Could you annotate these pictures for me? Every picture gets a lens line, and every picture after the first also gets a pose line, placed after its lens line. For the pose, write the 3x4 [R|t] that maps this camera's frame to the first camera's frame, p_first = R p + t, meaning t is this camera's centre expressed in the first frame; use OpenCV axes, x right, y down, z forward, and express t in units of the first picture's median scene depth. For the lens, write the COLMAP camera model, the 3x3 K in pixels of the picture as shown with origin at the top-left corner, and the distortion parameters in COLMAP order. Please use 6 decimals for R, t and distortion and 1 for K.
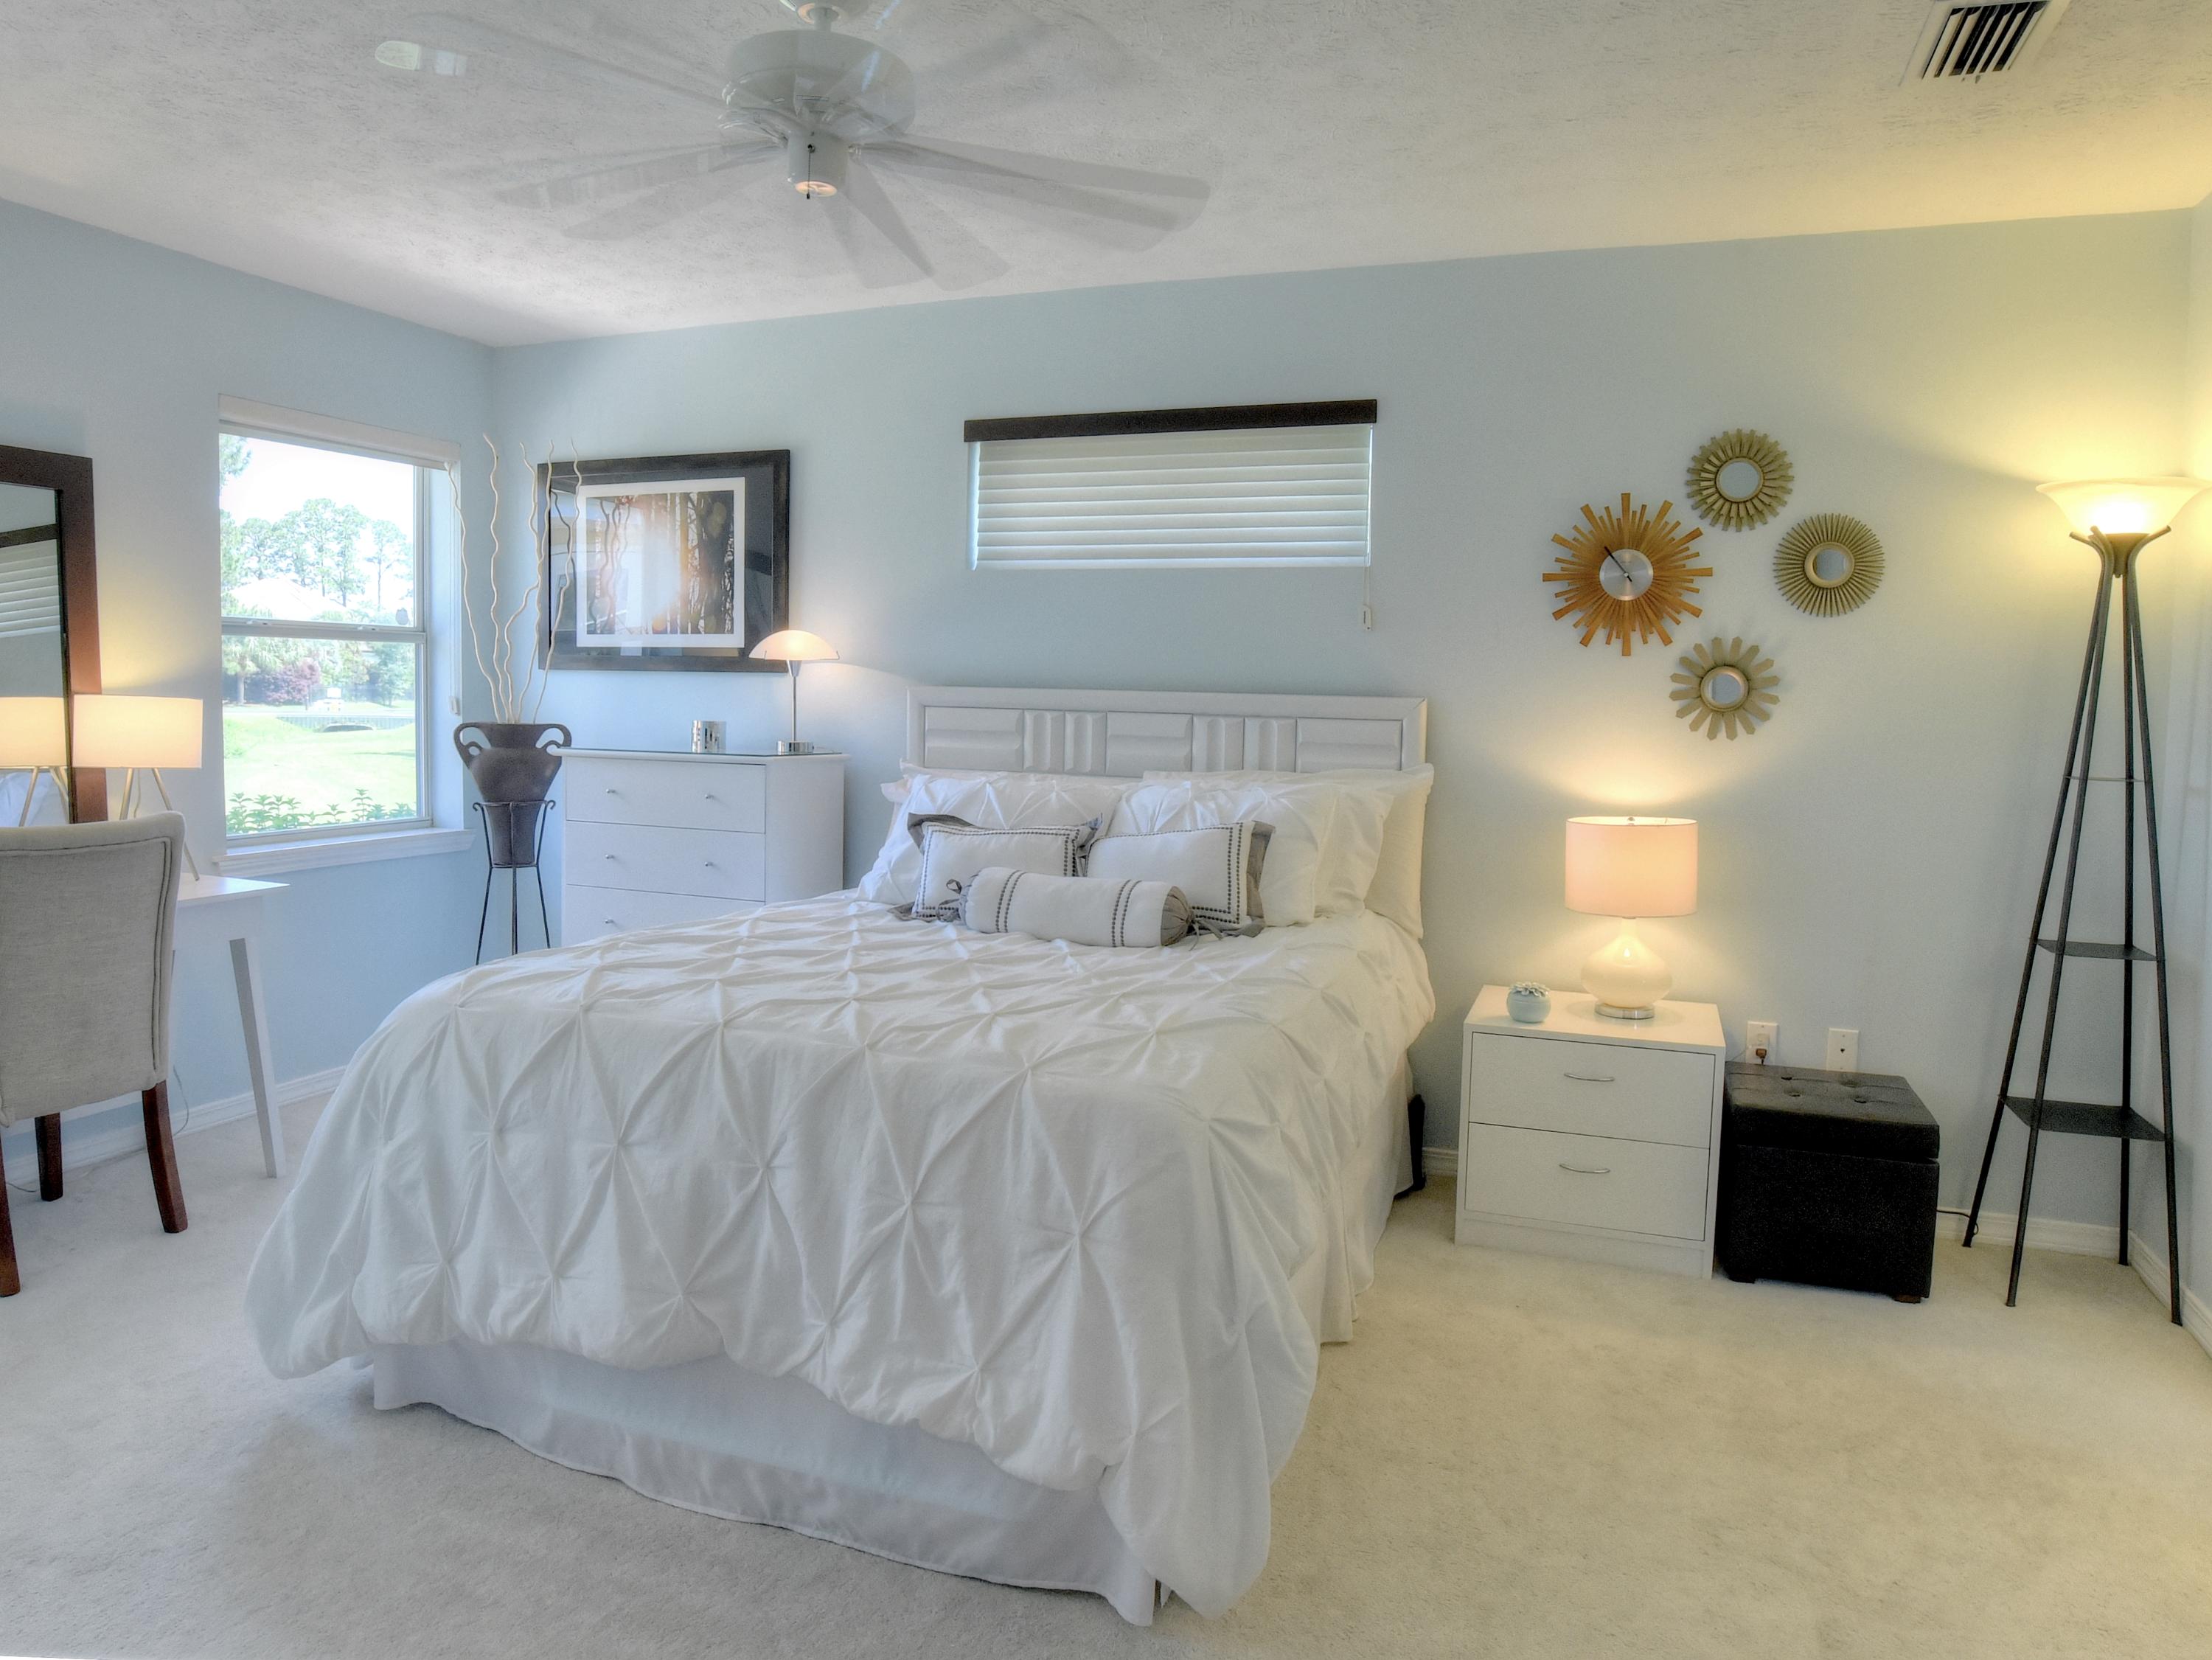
lens RADIAL K [[1396.2, 0, 1109.7], [0, 1396.2, 780.0], [0, 0, 1]] dist [-0.075416, 0.035048]
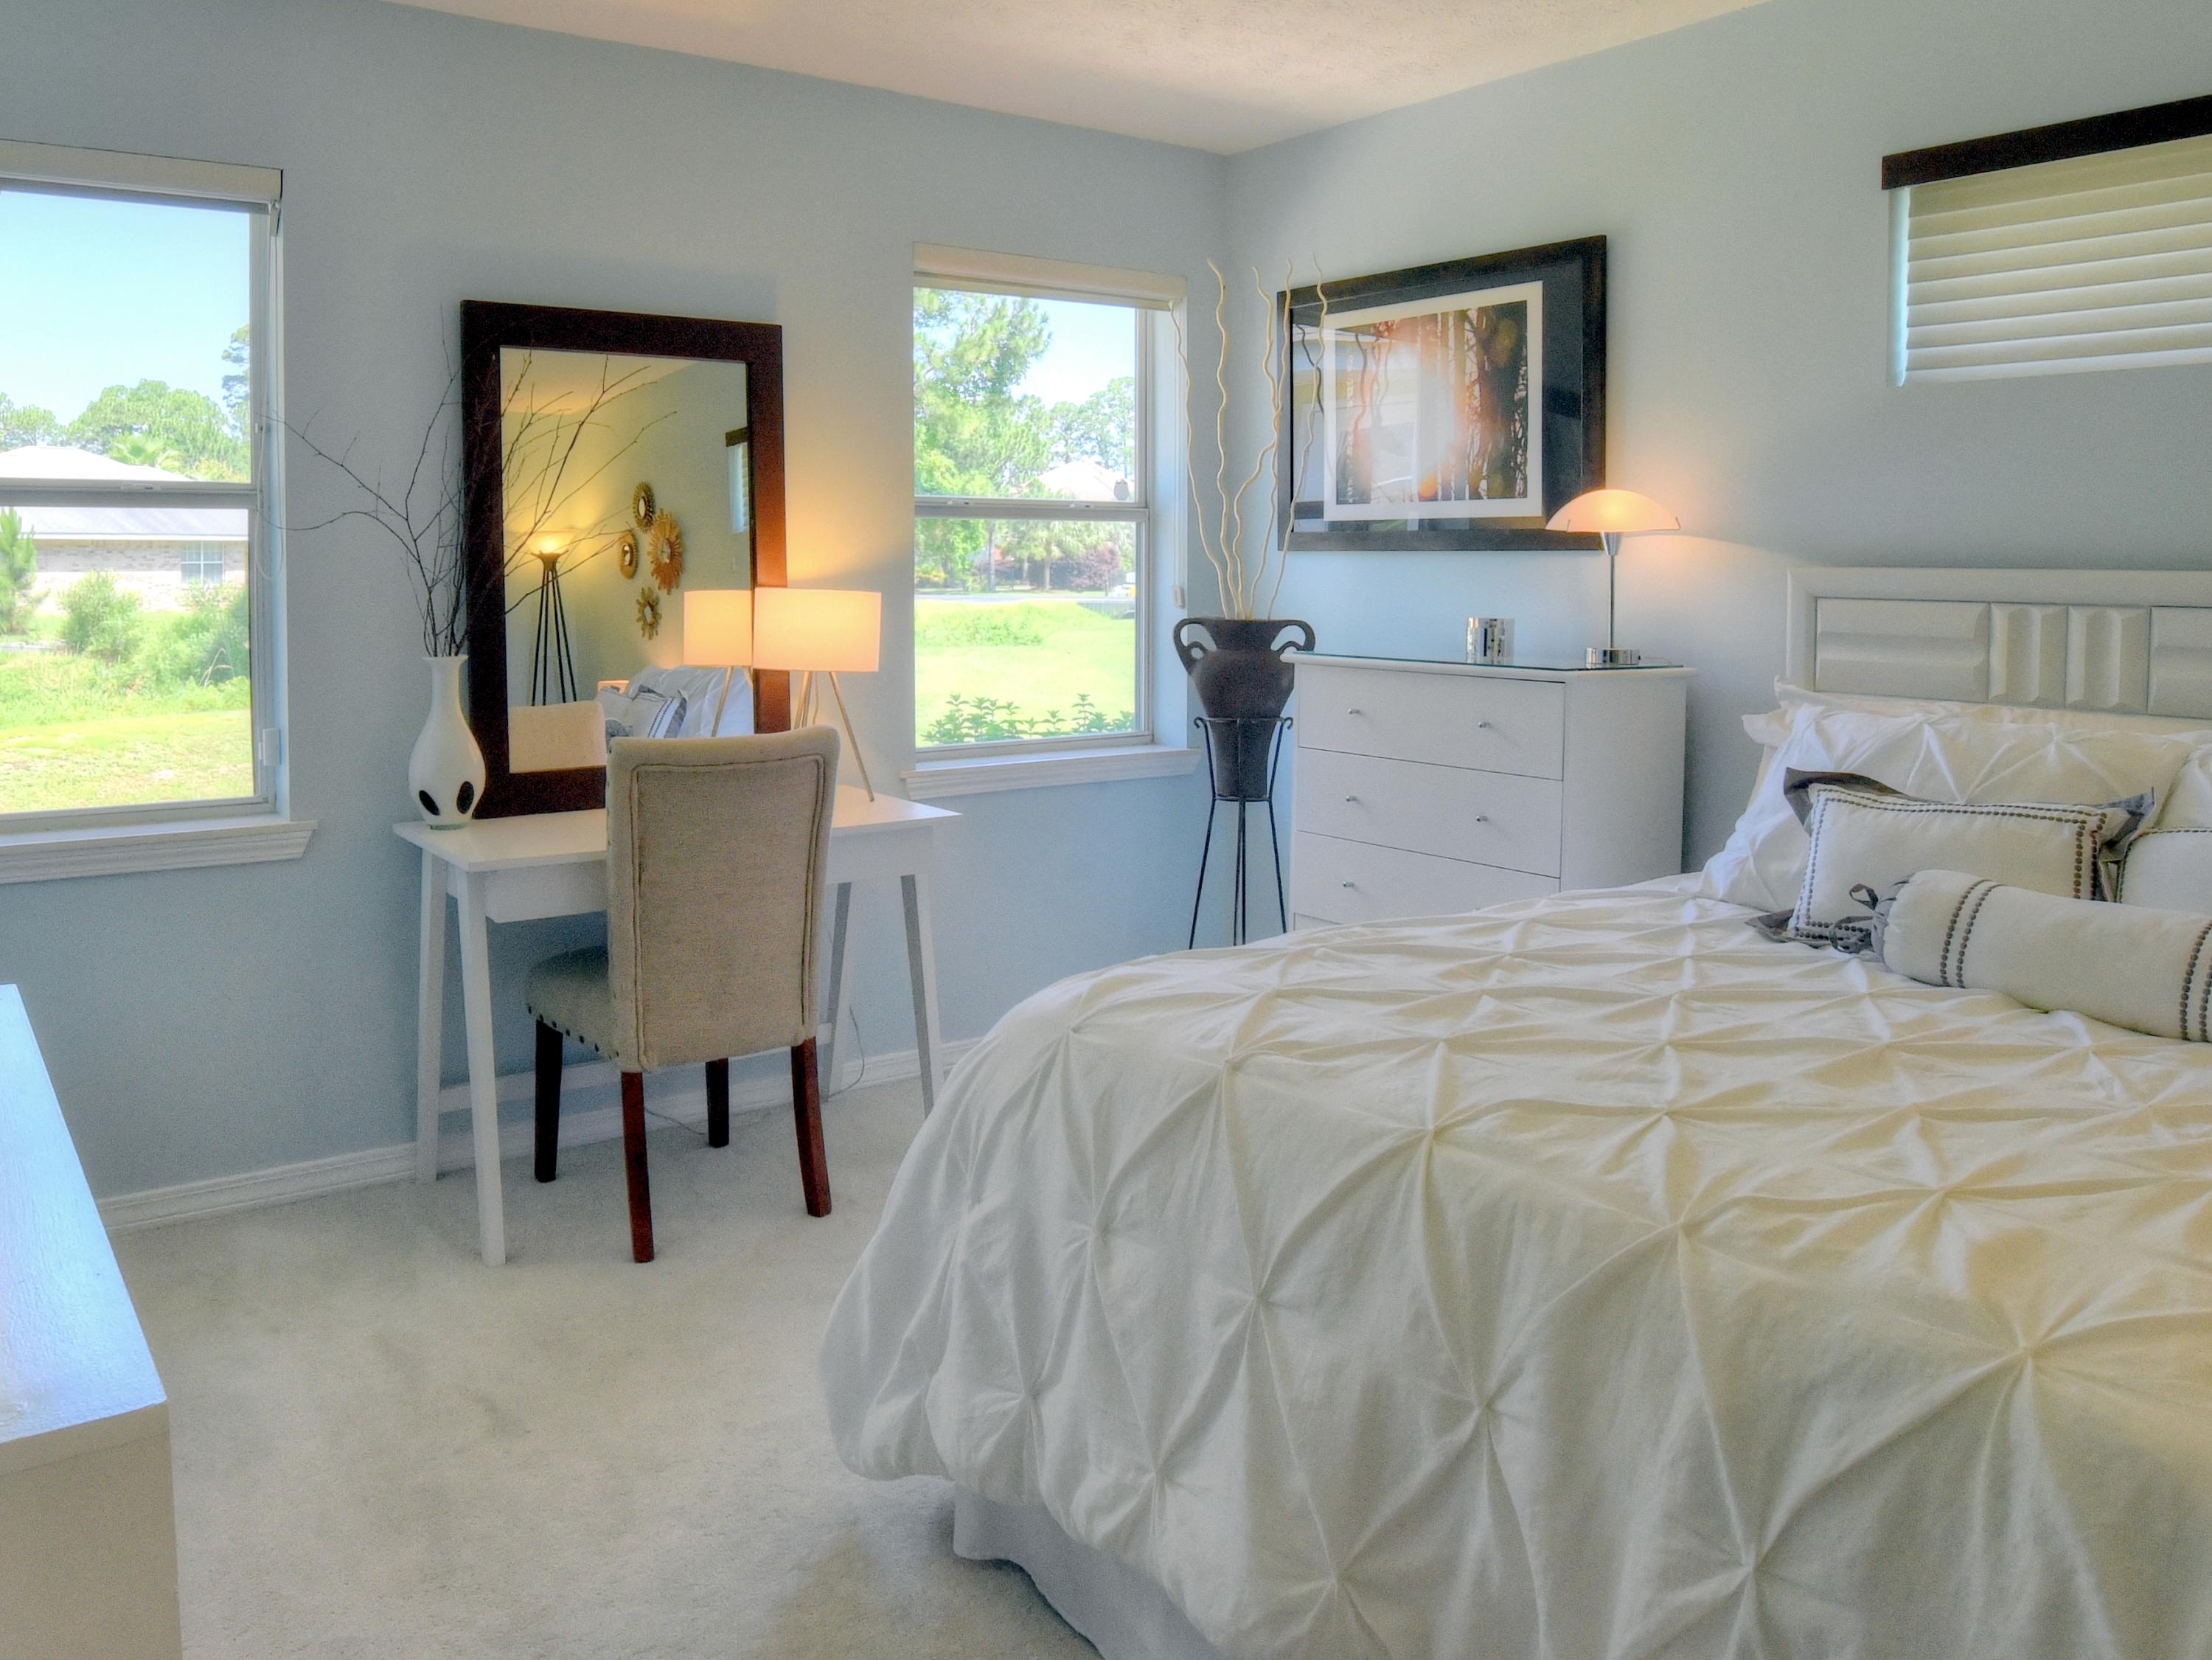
lens RADIAL K [[1644.8, 0, 919.7], [0, 1644.8, 615.9], [0, 0, 1]] dist [-0.078879, 0.030869]
pose [[0.801037, 0.003027, -0.598607, -0.021560], [-0.025733, 0.999237, -0.029382, -0.013952], [0.598061, 0.038940, 0.800504, 0.174877]]
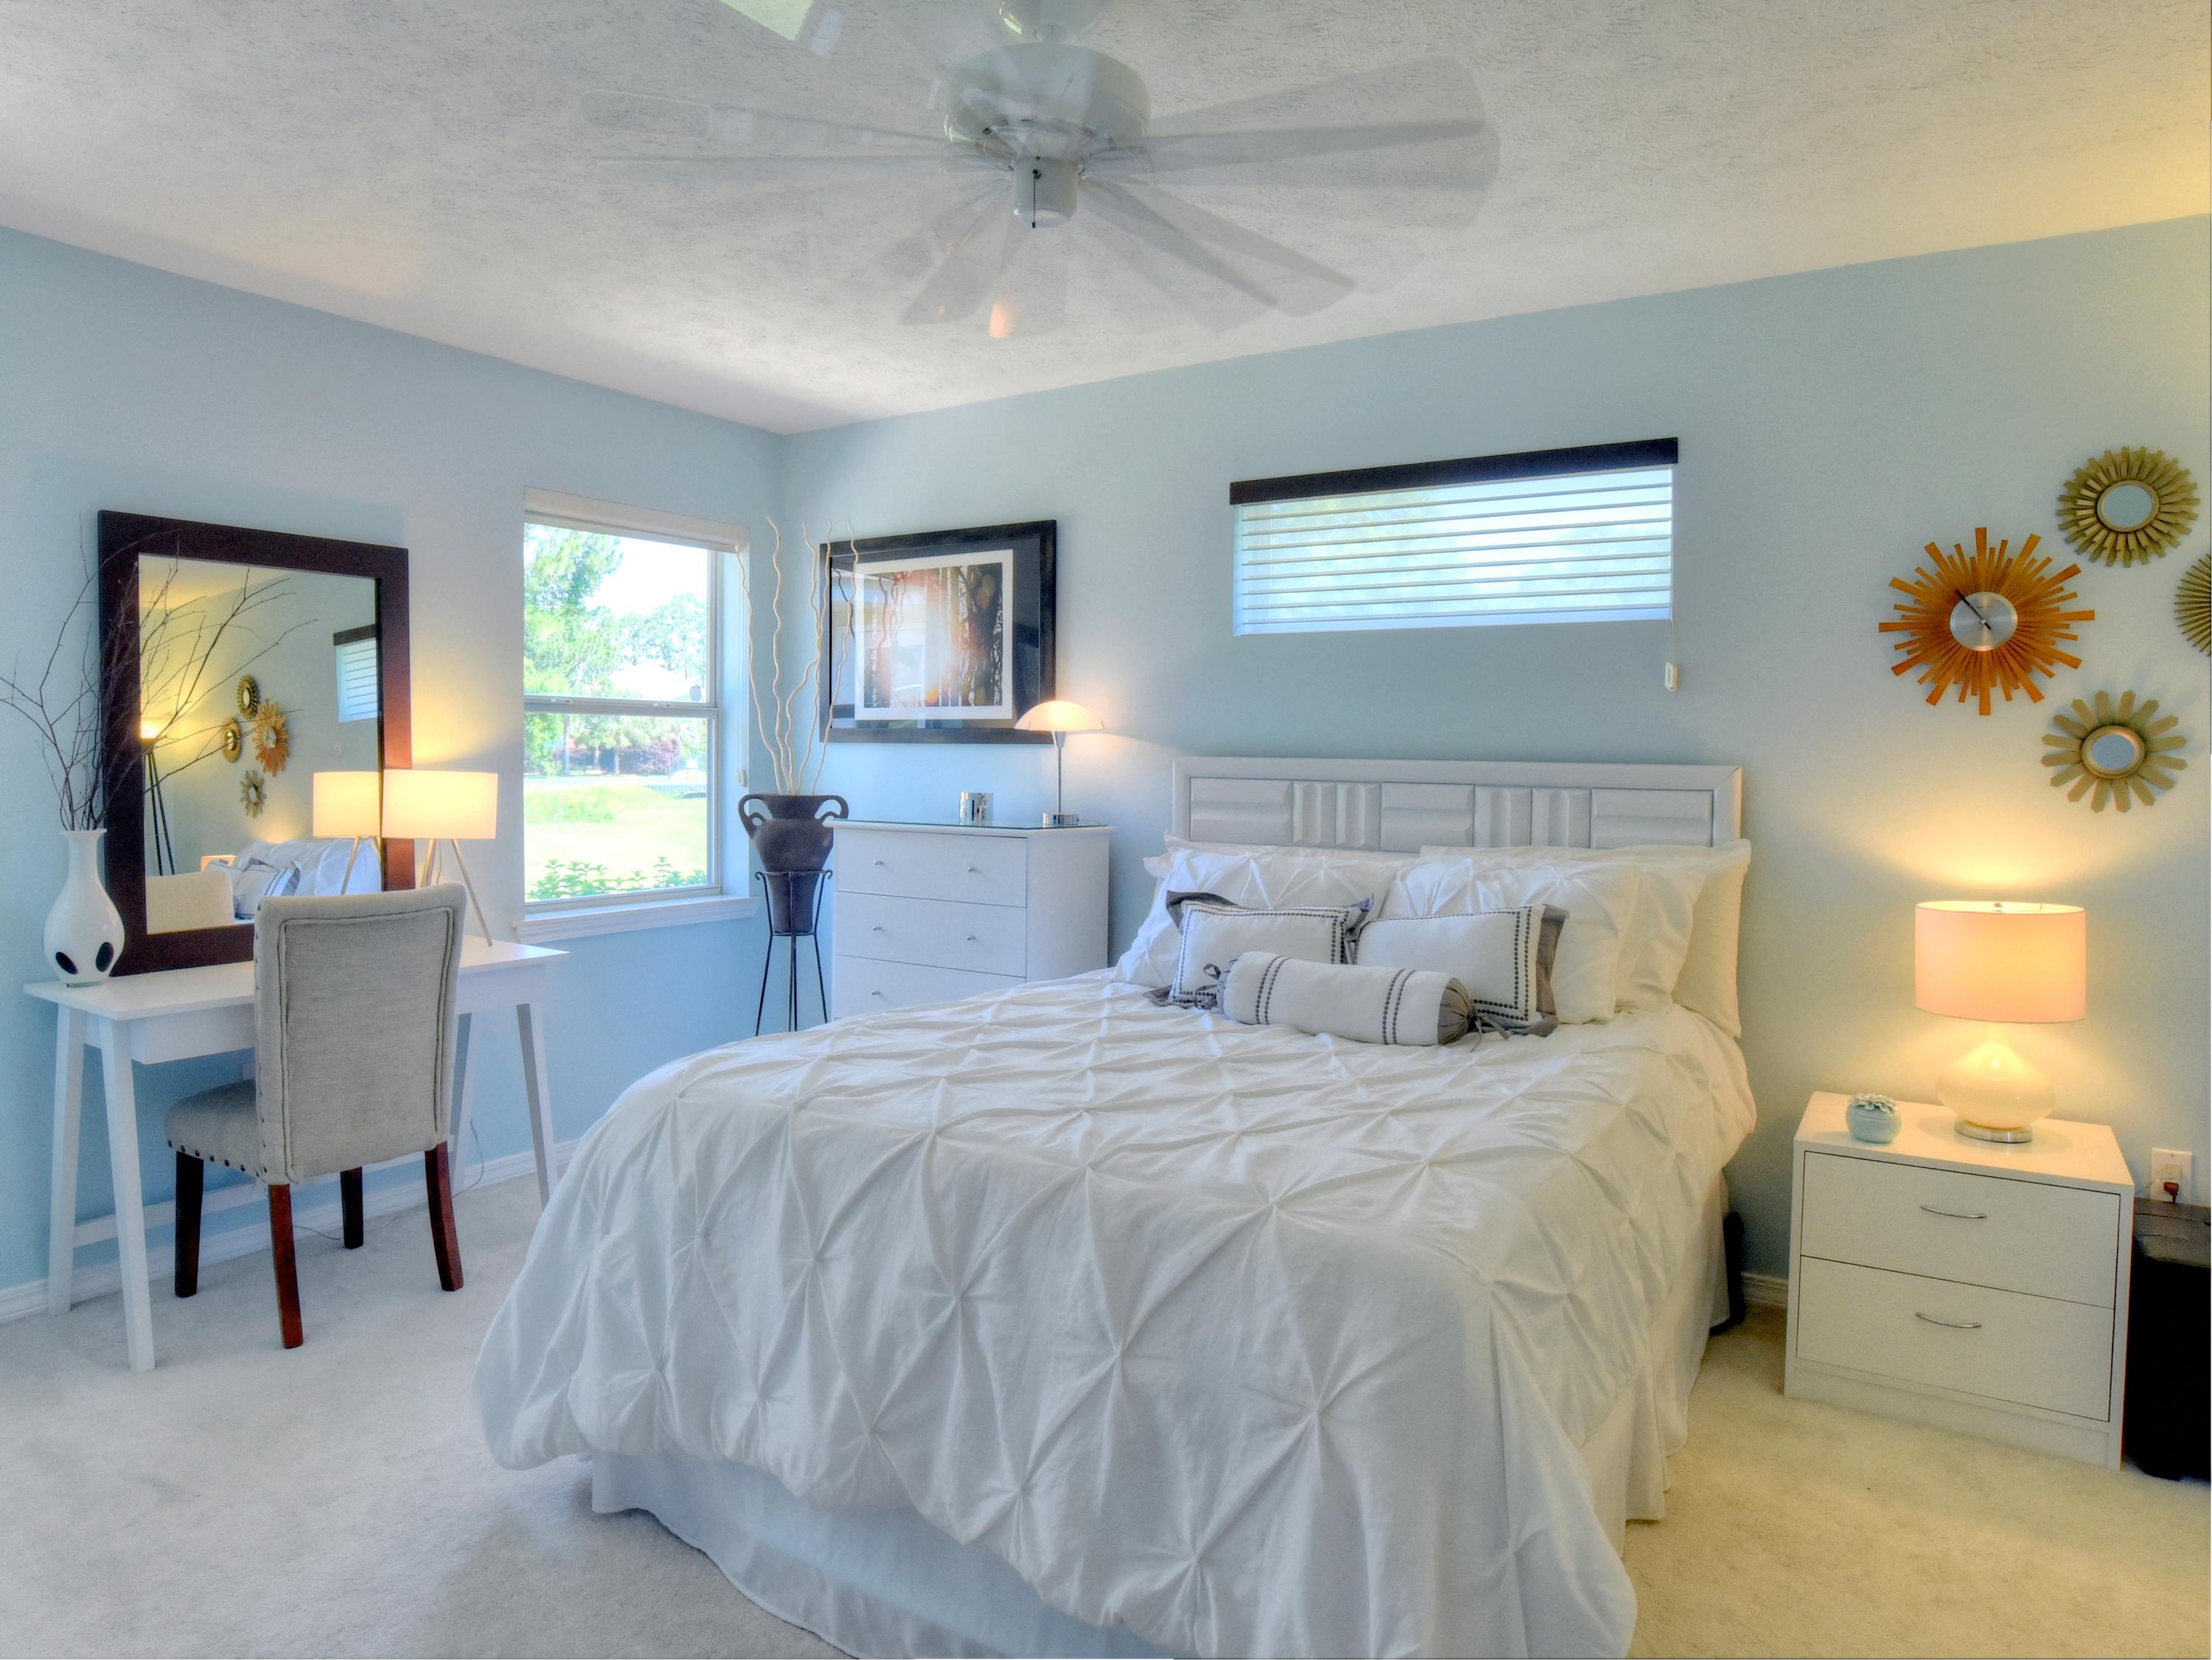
lens RADIAL K [[1342.8, 0, 1116.3], [0, 1342.8, 781.1], [0, 0, 1]] dist [-0.077964, 0.031170]
pose [[0.979092, -0.004479, -0.203368, 0.007977], [-0.005175, 0.998886, -0.046912, -0.007853], [0.203352, 0.046983, 0.977978, 0.097123]]
